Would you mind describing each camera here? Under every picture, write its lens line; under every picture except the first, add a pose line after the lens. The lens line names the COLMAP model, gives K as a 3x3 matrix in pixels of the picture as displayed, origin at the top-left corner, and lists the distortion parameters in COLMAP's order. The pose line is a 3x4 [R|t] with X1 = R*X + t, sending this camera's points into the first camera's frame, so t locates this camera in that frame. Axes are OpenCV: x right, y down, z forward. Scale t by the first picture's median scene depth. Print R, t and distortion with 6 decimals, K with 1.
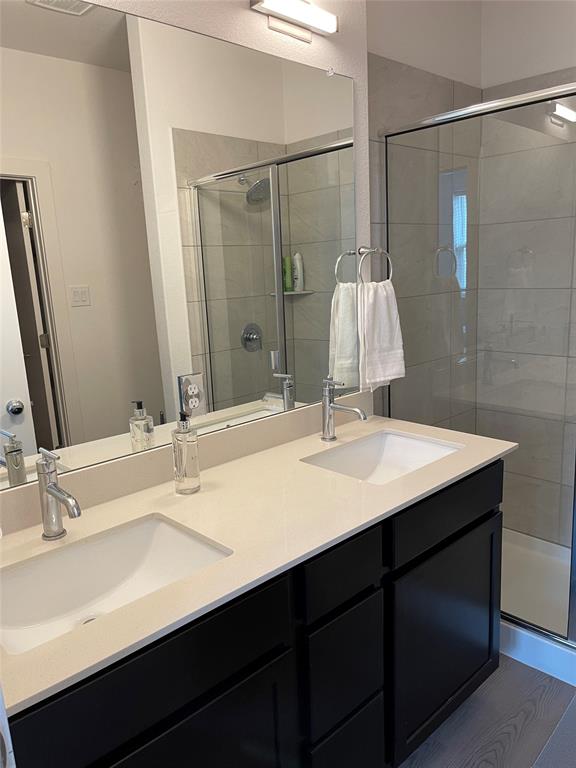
lens RADIAL K [[583.2, 0, 289.3], [0, 583.2, 382.7], [0, 0, 1]] dist [0.081602, -0.102303]
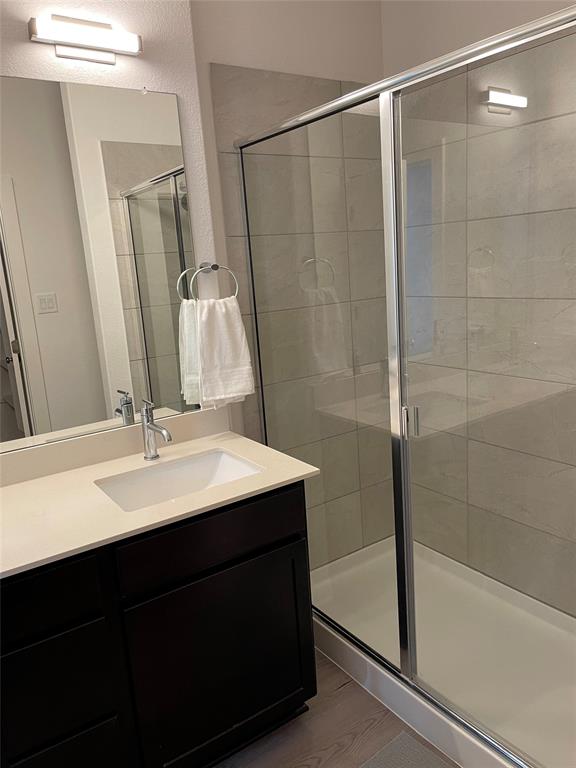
lens RADIAL K [[588.1, 0, 288.0], [0, 588.1, 384.0], [0, 0, 1]] dist [0.101496, -0.131818]
pose [[0.987831, 0.007290, -0.155362, 0.416948], [-0.004247, 0.999793, 0.019911, -0.047078], [0.155475, -0.019009, 0.987657, 0.029032]]
